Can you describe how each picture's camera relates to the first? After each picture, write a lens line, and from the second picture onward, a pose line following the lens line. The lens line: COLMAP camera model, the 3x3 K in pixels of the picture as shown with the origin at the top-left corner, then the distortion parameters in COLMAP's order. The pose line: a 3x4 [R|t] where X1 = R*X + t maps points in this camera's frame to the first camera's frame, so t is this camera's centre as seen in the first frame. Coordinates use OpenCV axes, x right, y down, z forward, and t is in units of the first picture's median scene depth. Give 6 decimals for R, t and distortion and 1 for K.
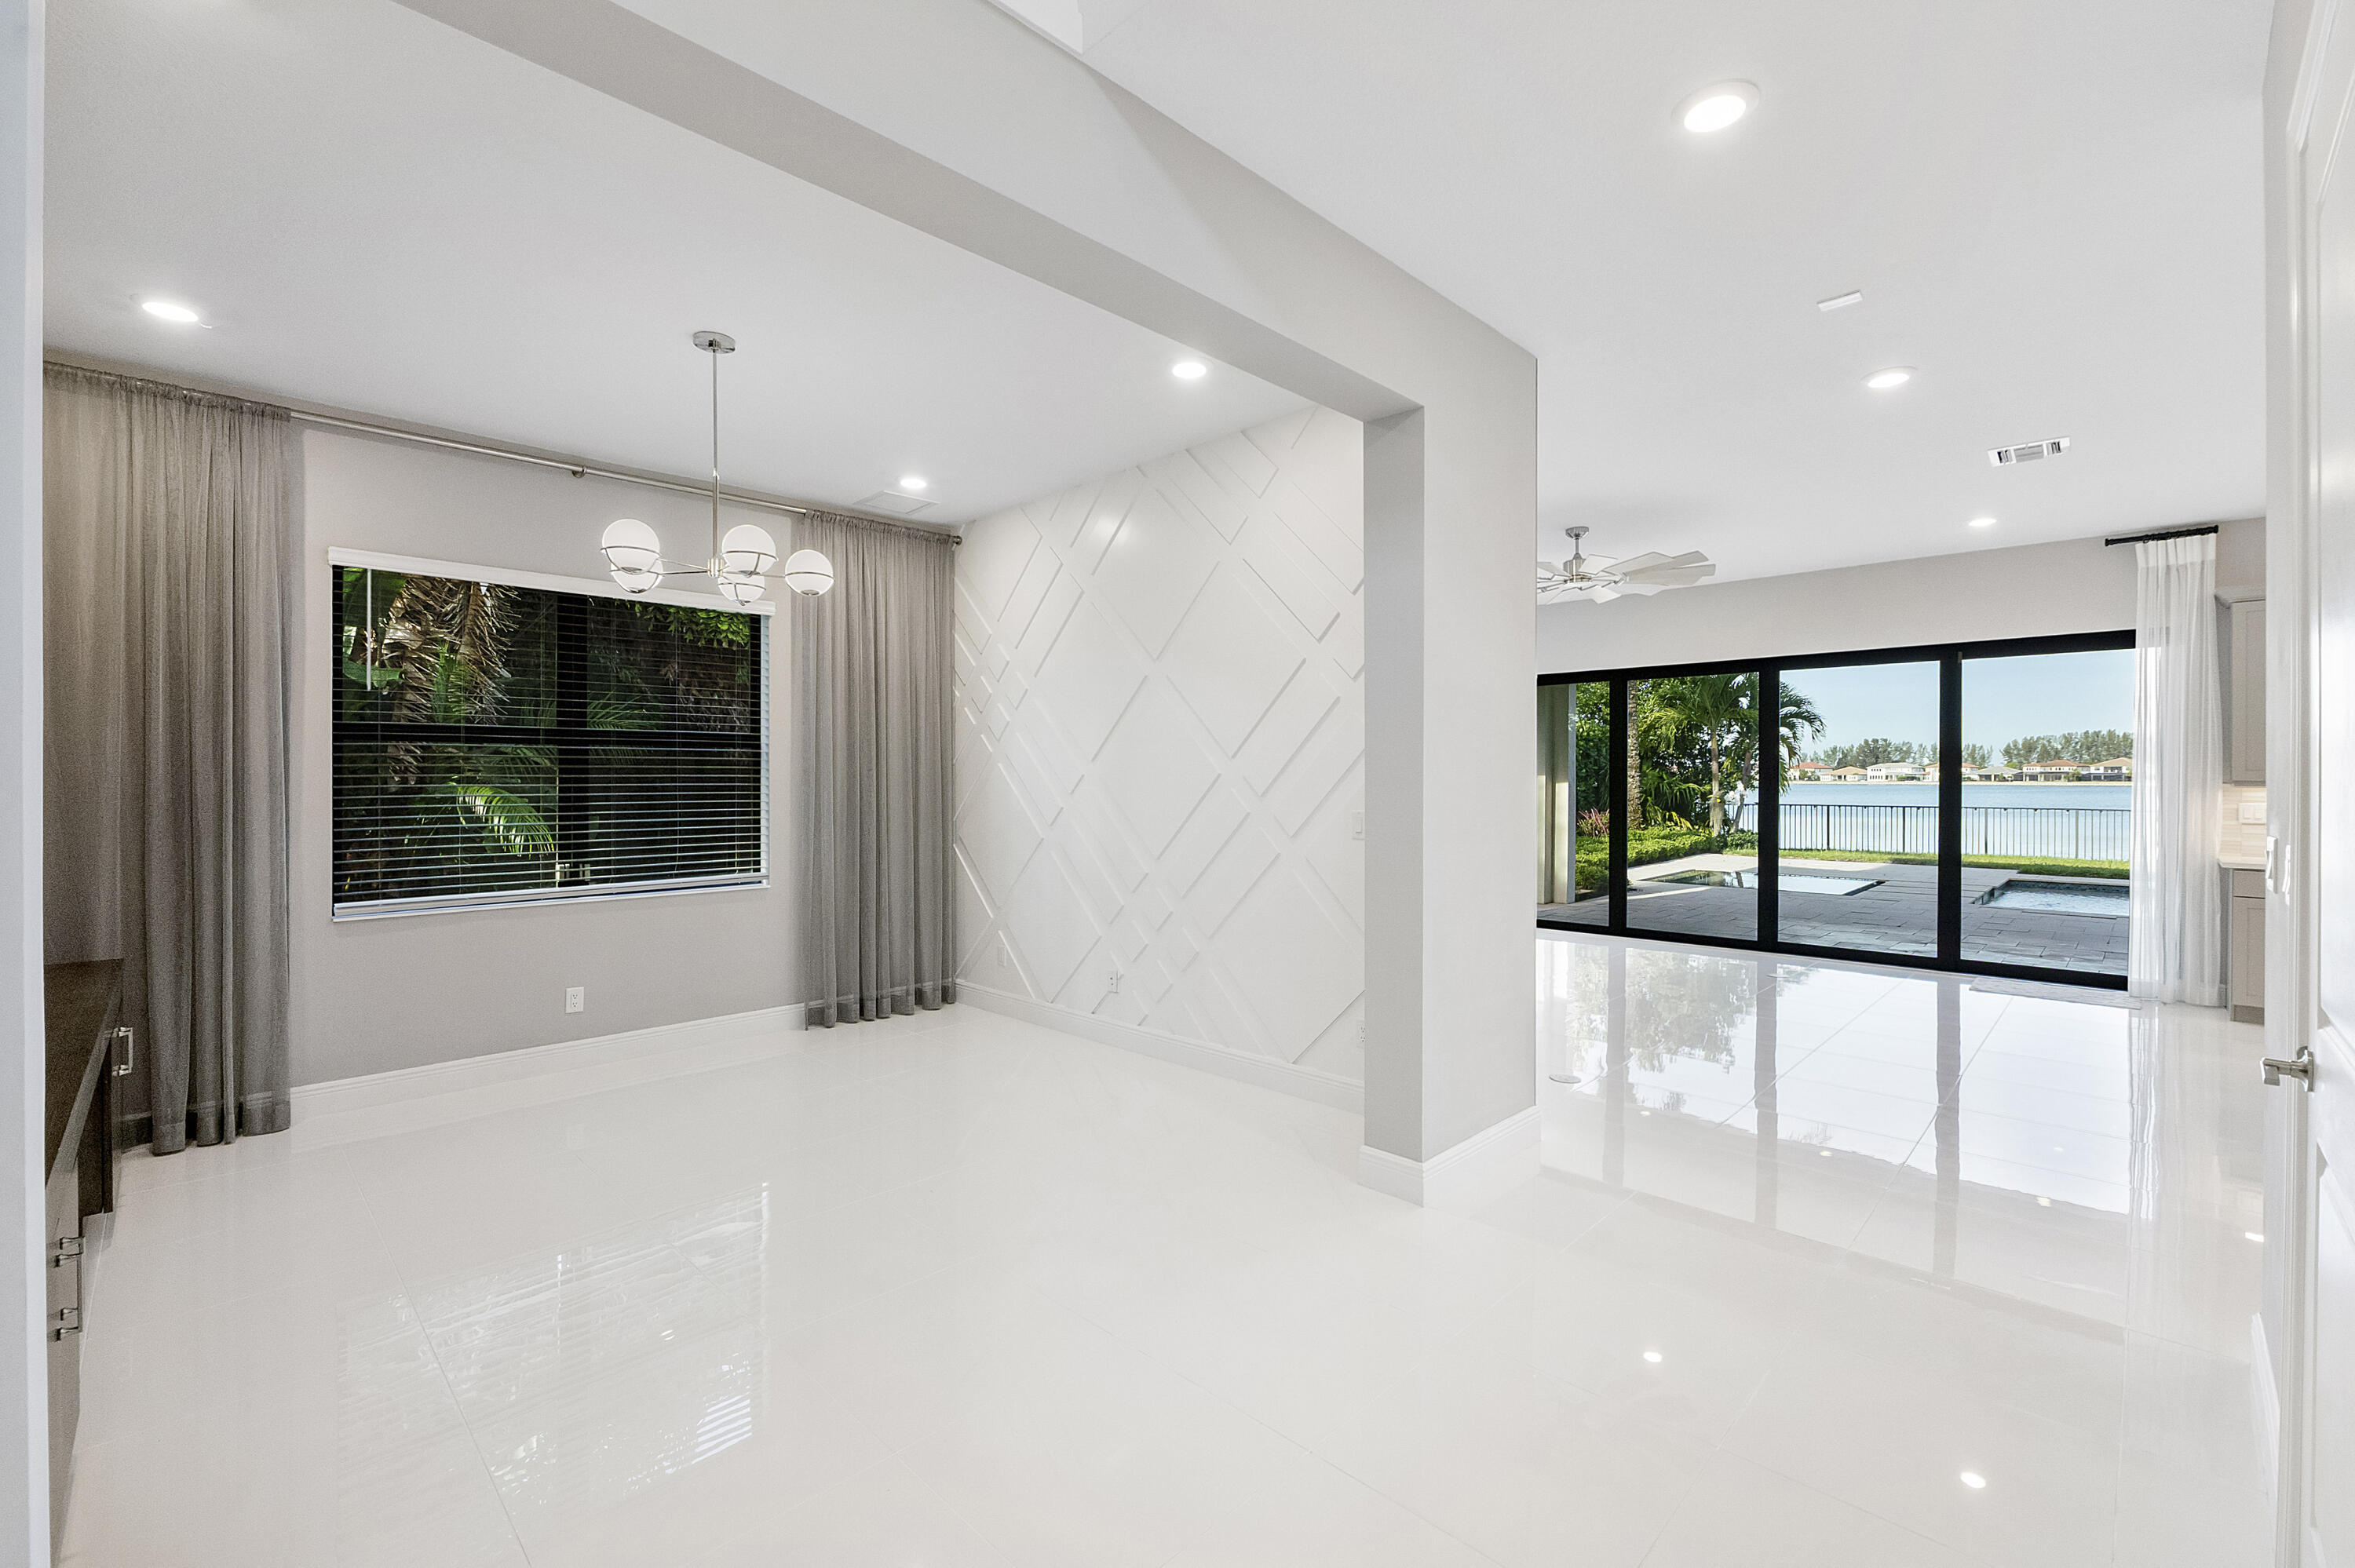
lens RADIAL K [[995.5, 0, 1185.7], [0, 995.5, 776.1], [0, 0, 1]] dist [-0.004970, -0.000217]
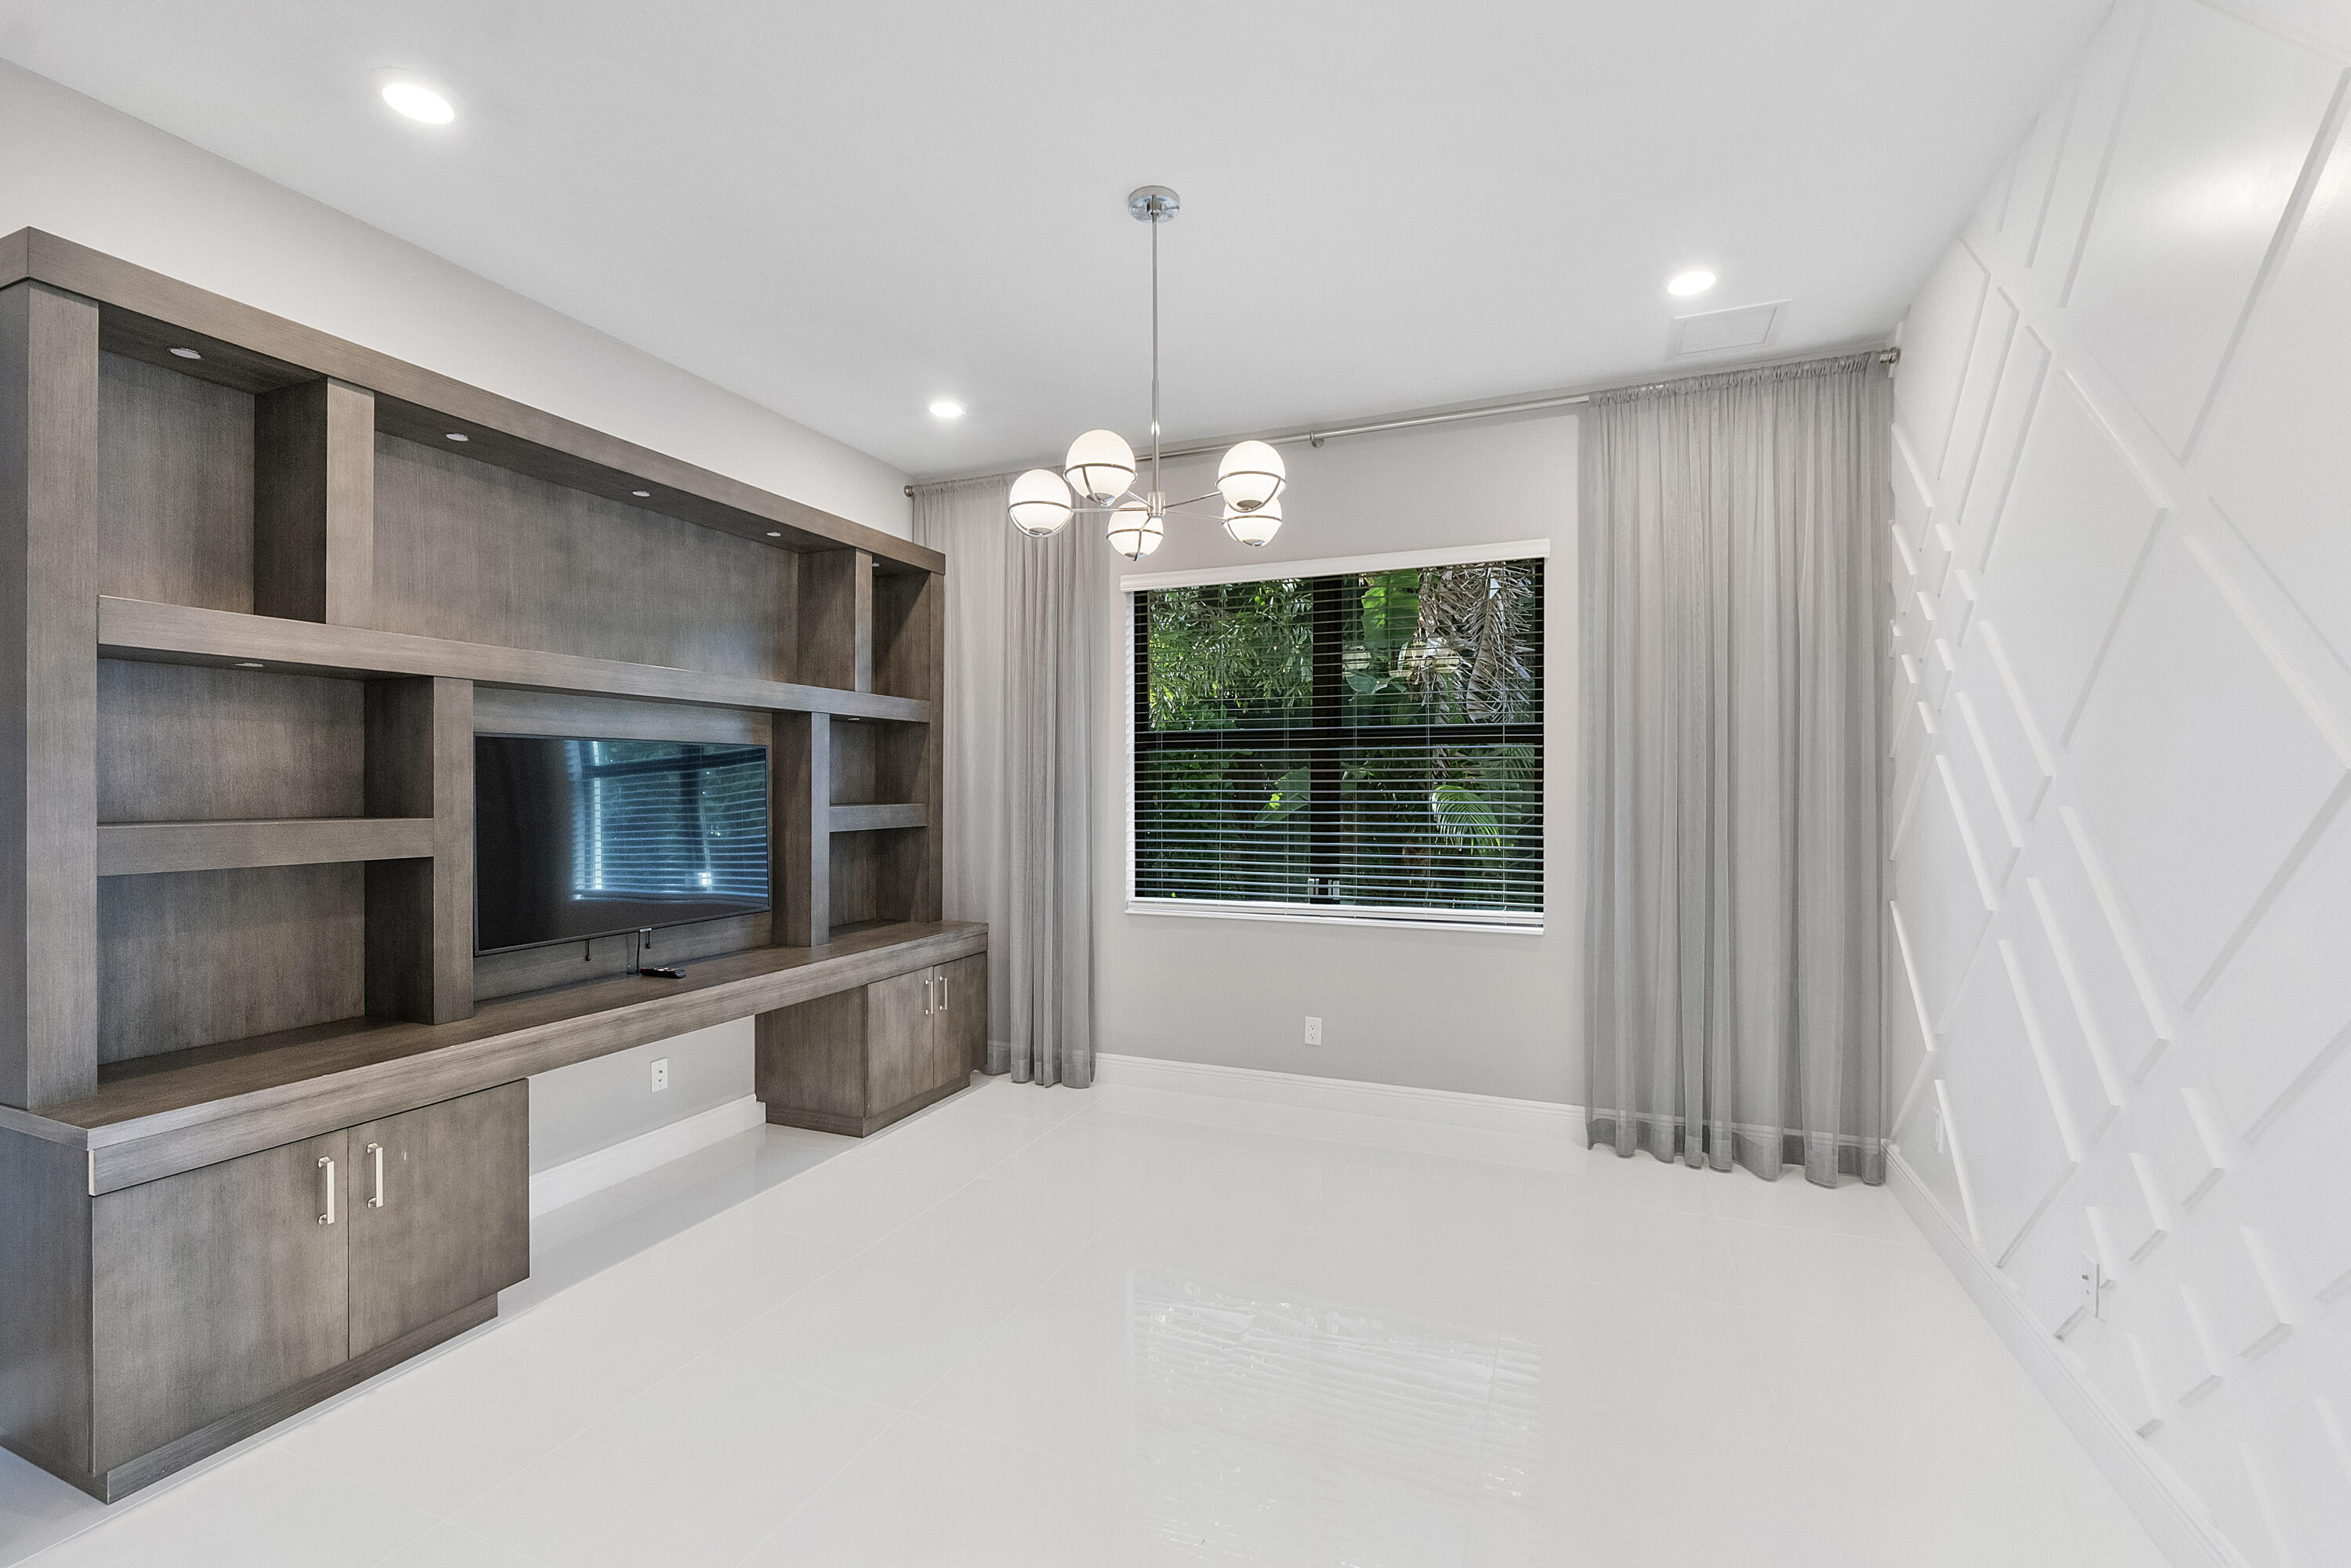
lens RADIAL K [[1002.1, 0, 1175.5], [0, 1002.1, 784.0], [0, 0, 1]] dist [-0.003433, 0.000175]
pose [[0.385047, 0.001268, -0.922896, 0.158856], [0.004171, 0.999986, 0.003114, -0.001035], [0.922887, -0.005048, 0.385037, 0.496605]]
